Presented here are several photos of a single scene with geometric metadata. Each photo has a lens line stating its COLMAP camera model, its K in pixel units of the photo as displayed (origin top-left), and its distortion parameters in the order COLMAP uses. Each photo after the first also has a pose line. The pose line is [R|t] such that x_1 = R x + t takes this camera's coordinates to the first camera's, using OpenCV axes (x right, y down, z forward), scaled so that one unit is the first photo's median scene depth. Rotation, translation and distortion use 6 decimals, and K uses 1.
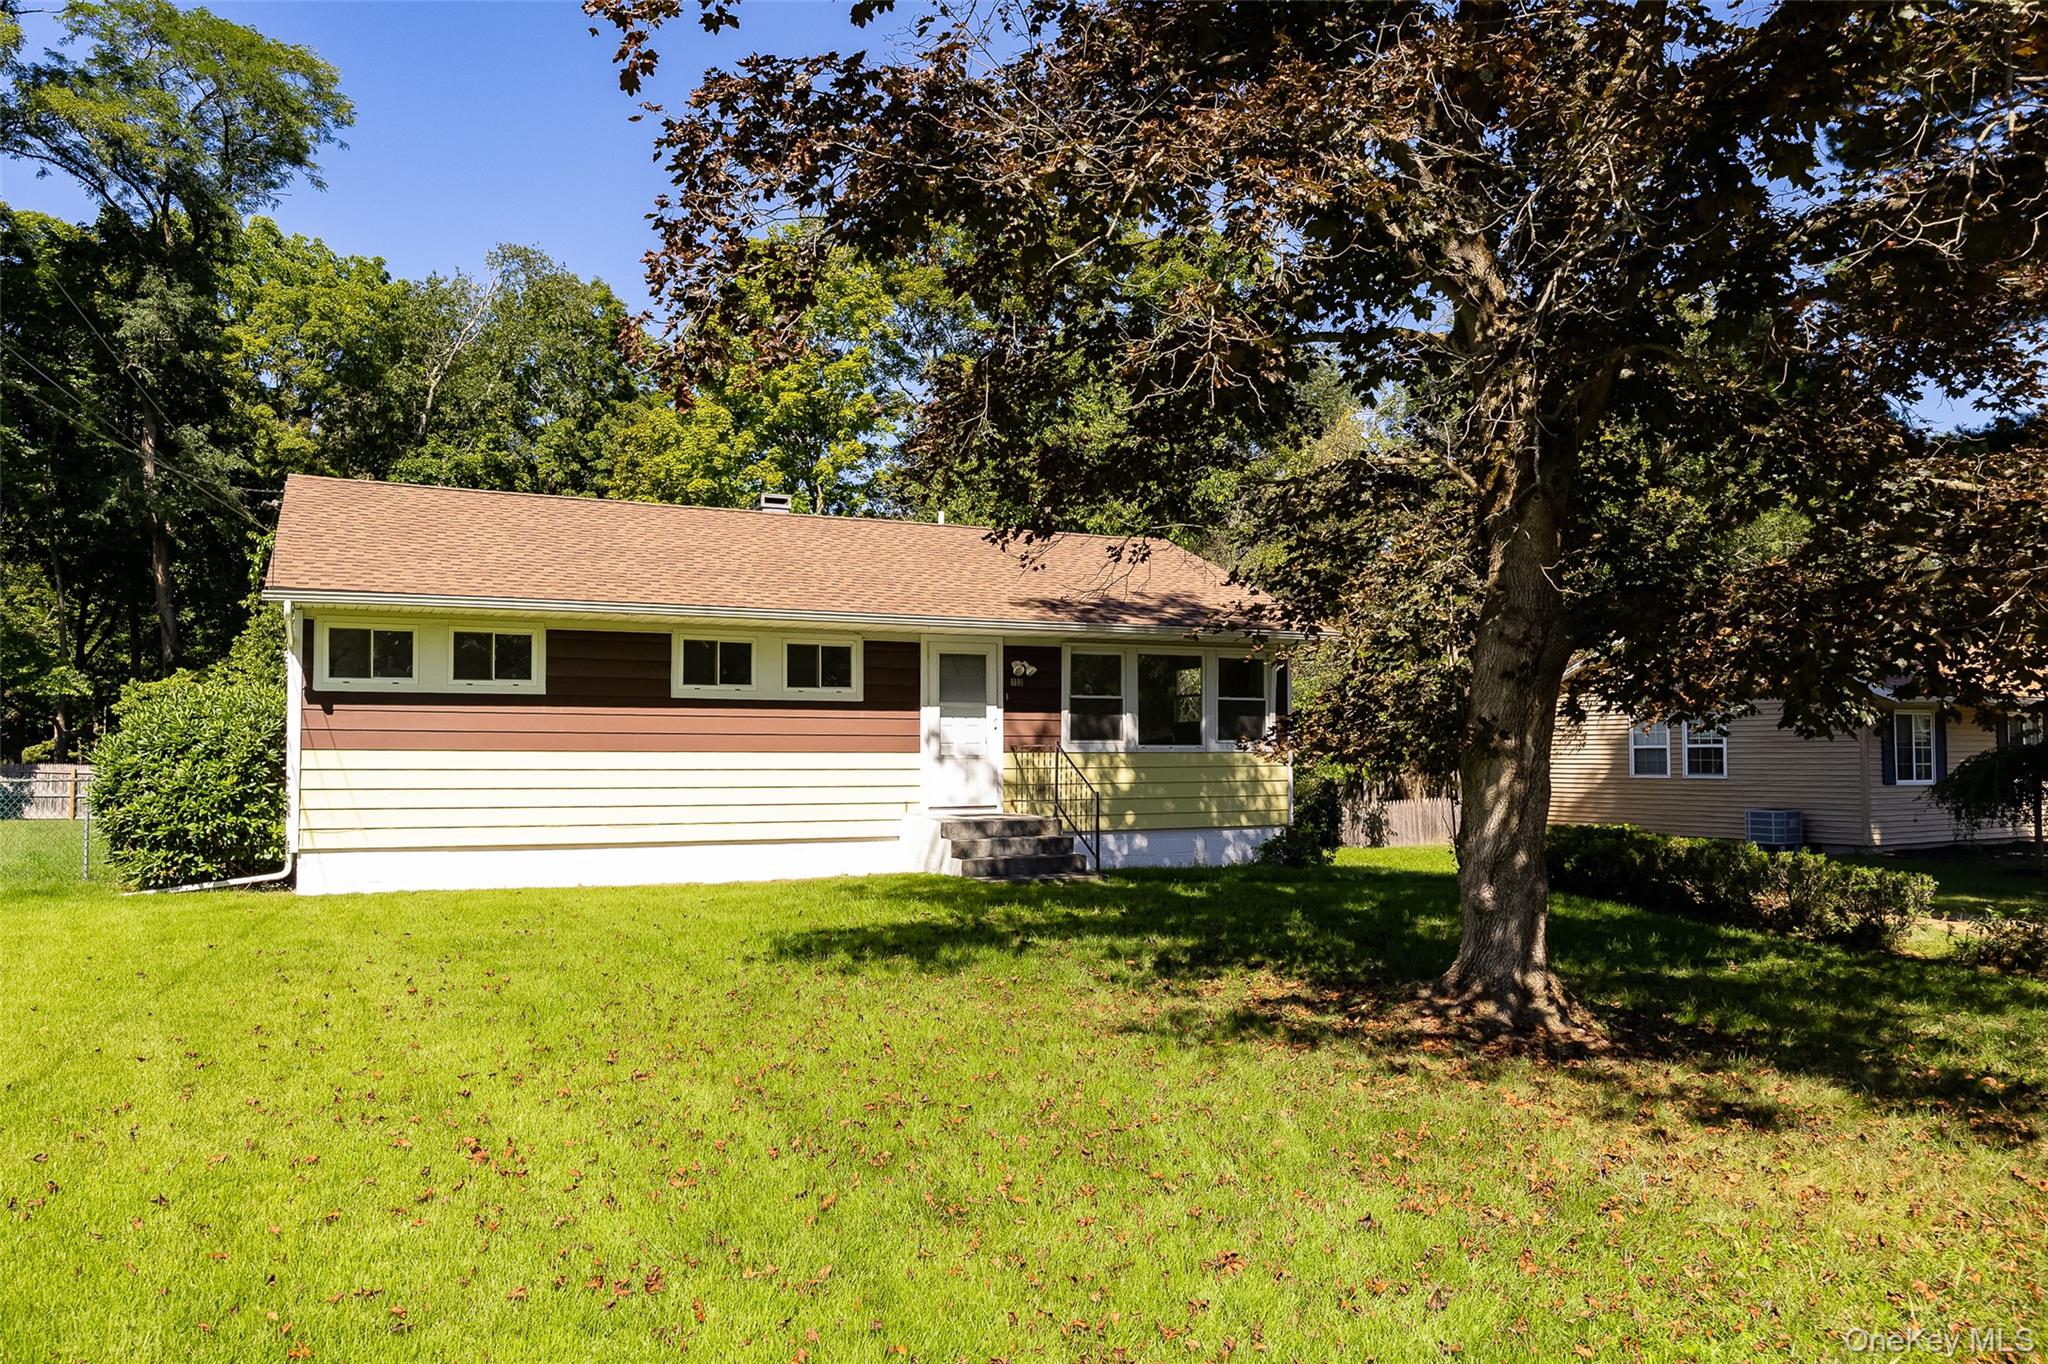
lens RADIAL K [[1429.2, 0, 1027.4], [0, 1429.2, 720.1], [0, 0, 1]] dist [-0.003699, 0.004323]
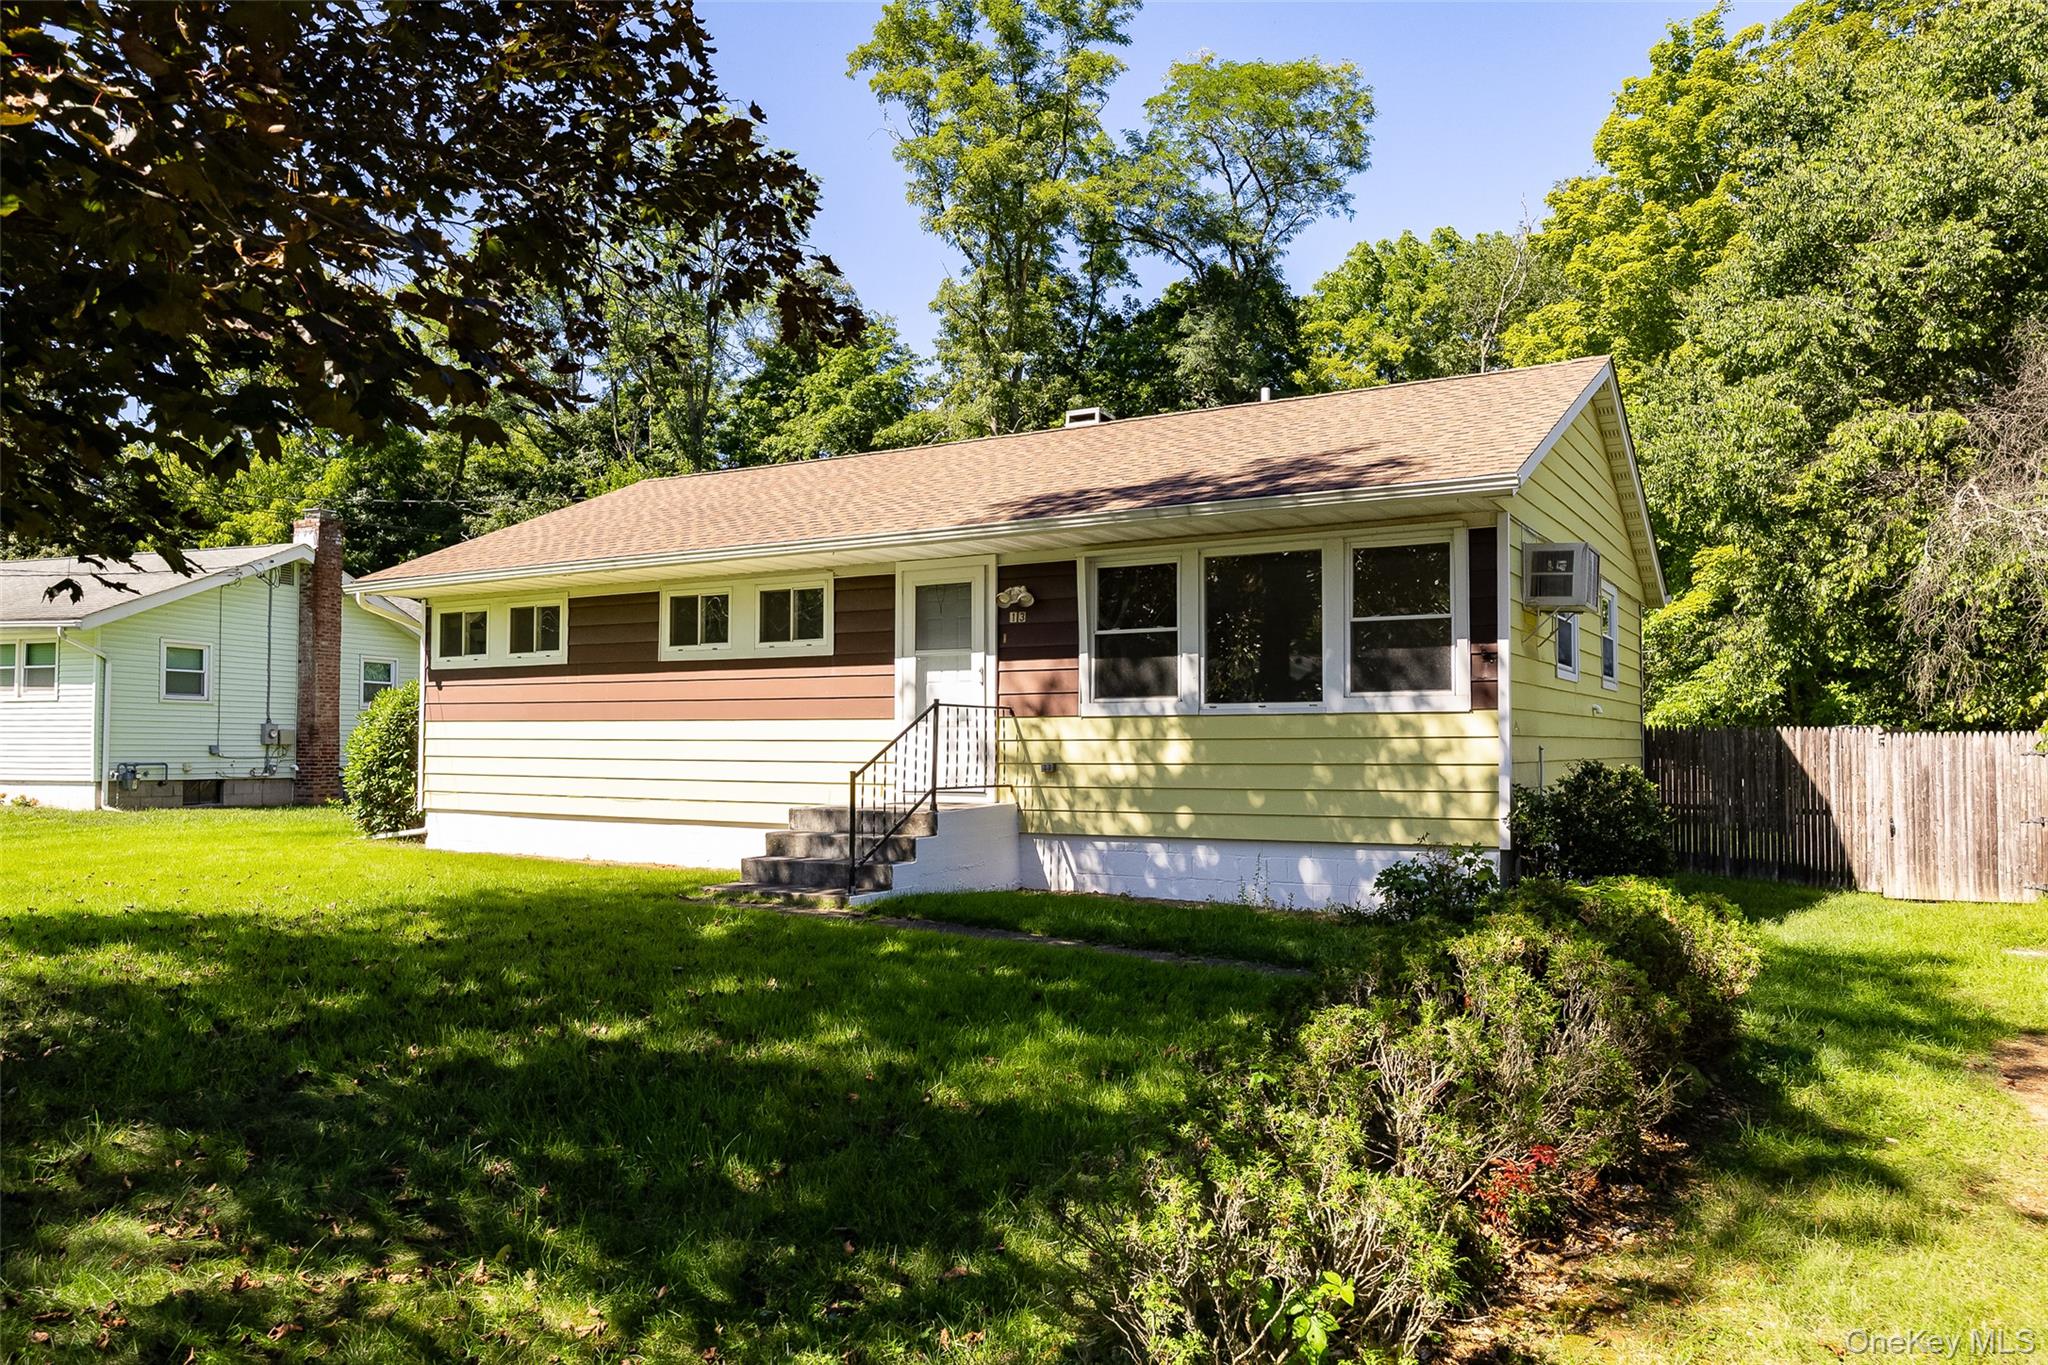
lens RADIAL K [[1471.1, 0, 1020.8], [0, 1471.1, 690.5], [0, 0, 1]] dist [0.004779, -0.000284]
pose [[0.545816, -0.033868, -0.837220, 0.599909], [0.017756, 0.999426, -0.028854, 0.030660], [0.837717, 0.000883, 0.546104, 0.607811]]
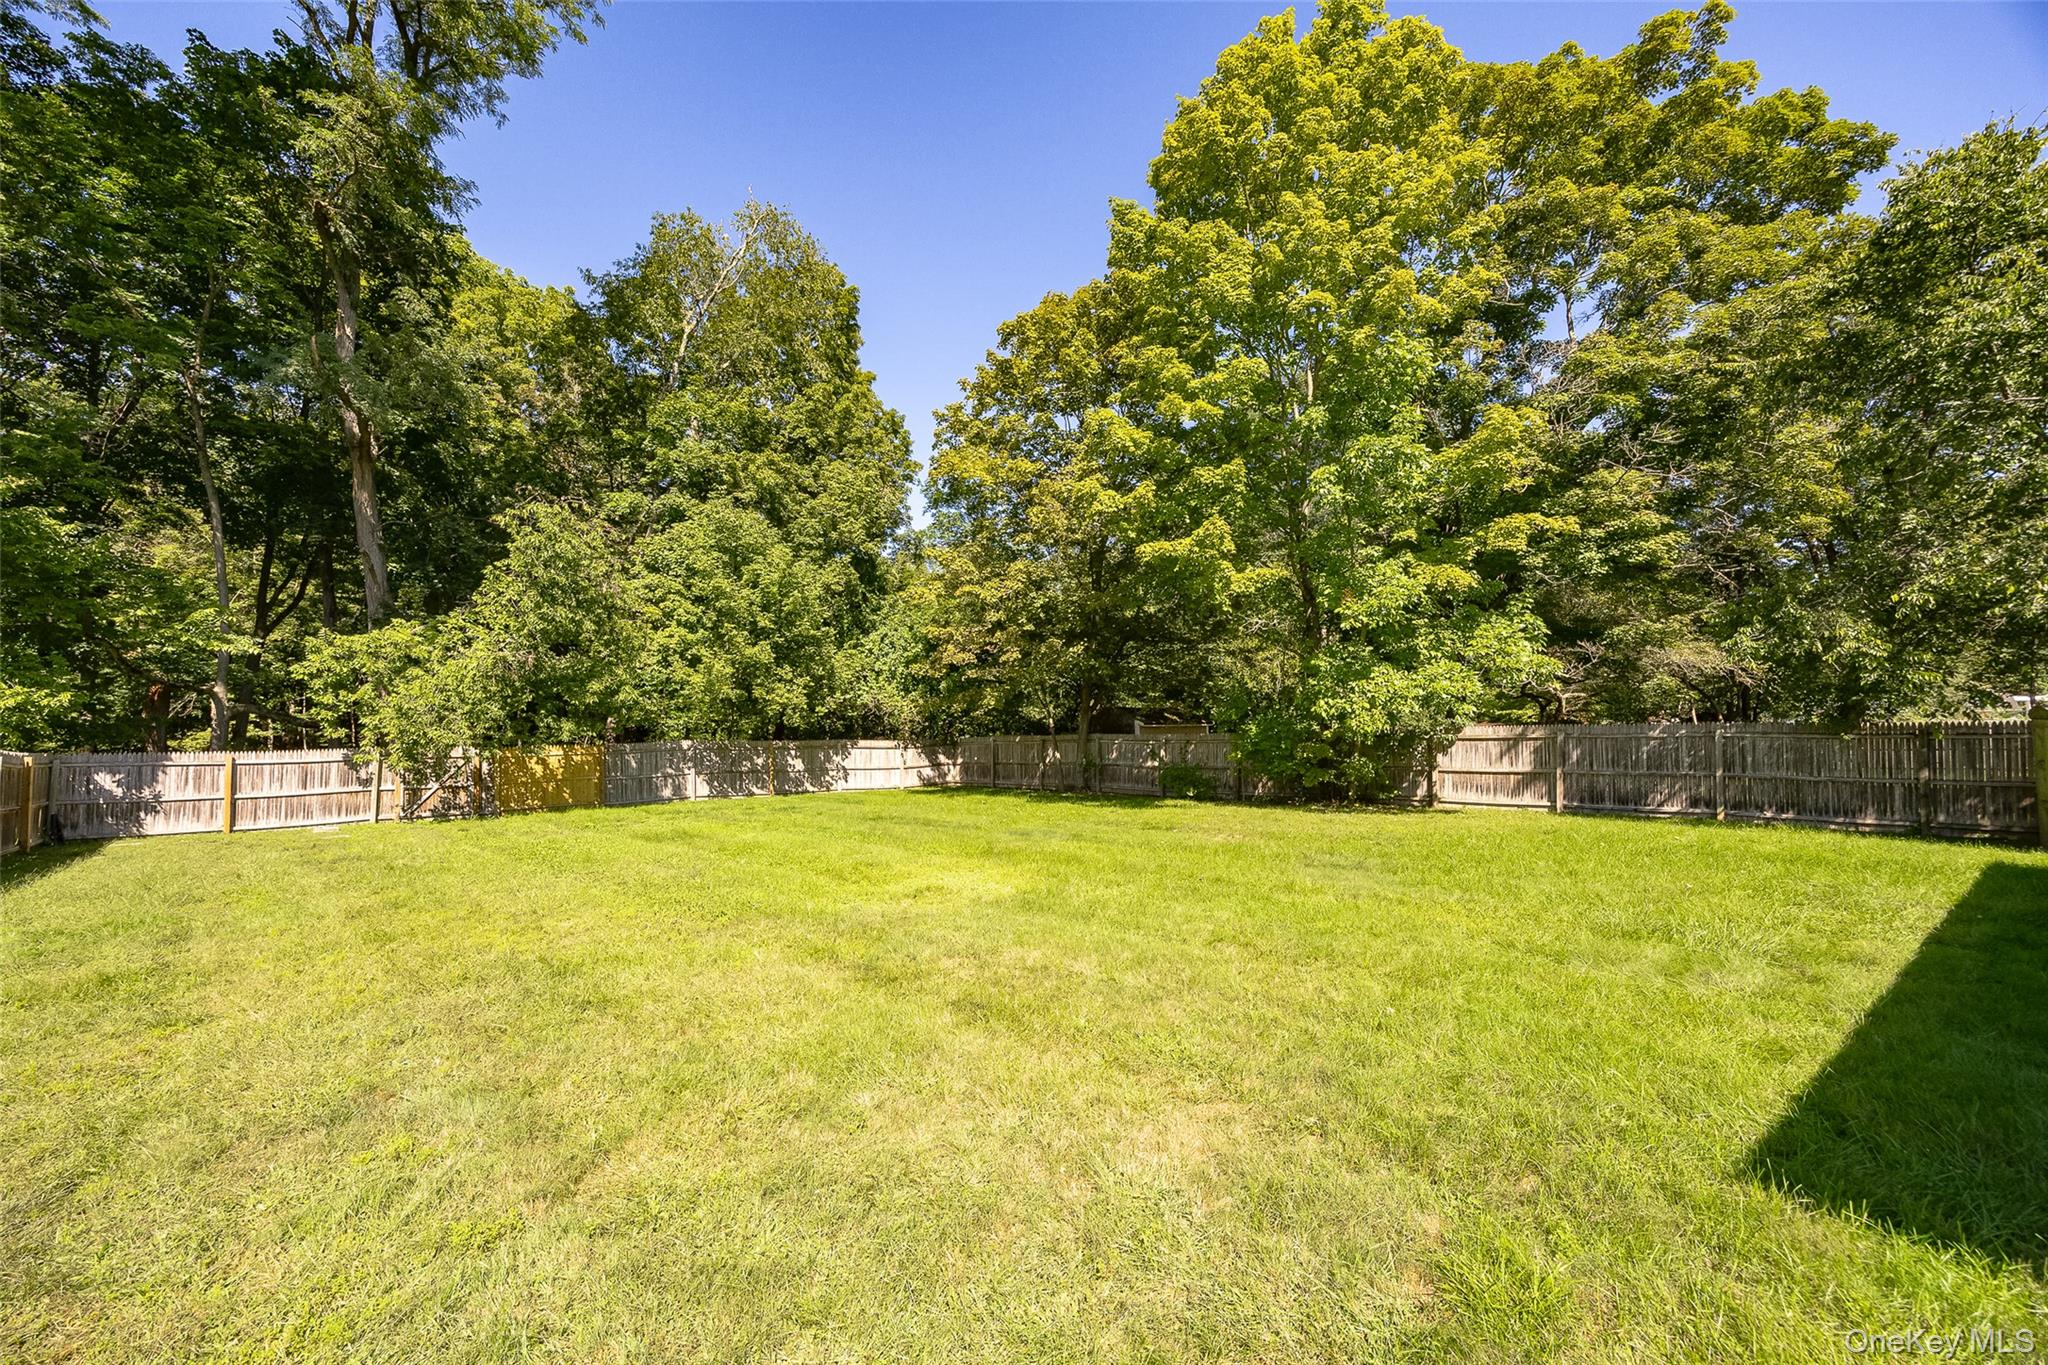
lens RADIAL K [[830.4, 0, 1038.7], [0, 830.4, 712.0], [0, 0, 1]] dist [-0.002081, -0.000021]
pose [[0.988325, -0.007608, 0.152172, -0.799146], [0.007874, 0.999968, -0.001147, 0.036256], [-0.152158, 0.002331, 0.988353, 1.270774]]
